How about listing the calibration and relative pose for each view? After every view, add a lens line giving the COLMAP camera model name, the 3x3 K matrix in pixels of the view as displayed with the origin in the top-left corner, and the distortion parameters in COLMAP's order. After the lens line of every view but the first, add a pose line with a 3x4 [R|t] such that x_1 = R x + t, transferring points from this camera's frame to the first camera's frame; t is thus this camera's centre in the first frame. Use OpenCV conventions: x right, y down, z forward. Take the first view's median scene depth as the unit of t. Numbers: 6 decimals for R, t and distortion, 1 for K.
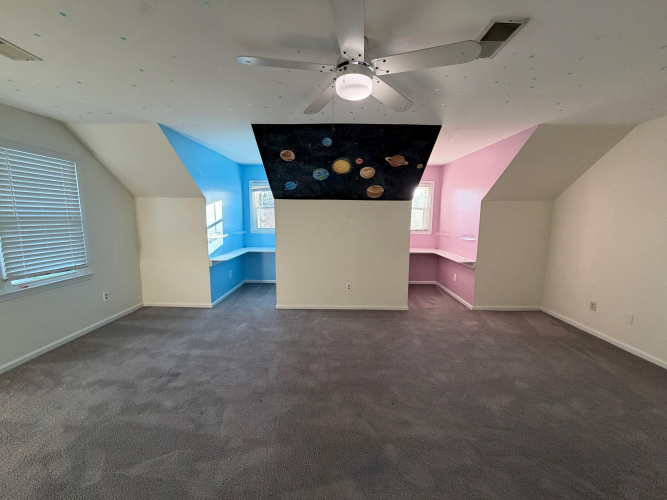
lens RADIAL K [[268.4, 0, 335.0], [0, 268.4, 249.4], [0, 0, 1]] dist [0.004572, 0.000414]
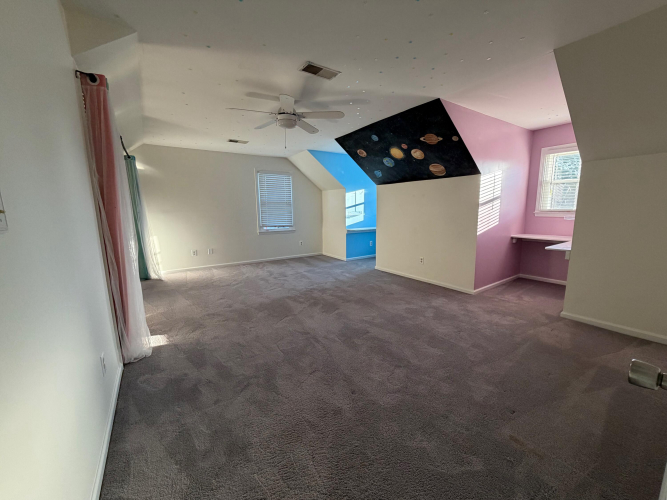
lens RADIAL K [[268.4, 0, 332.9], [0, 268.4, 249.2], [0, 0, 1]] dist [0.004572, 0.000414]
pose [[0.557670, 0.110597, -0.822662, 0.903171], [-0.093345, 0.993153, 0.070240, 0.061678], [0.824798, 0.037621, 0.564175, 0.097182]]
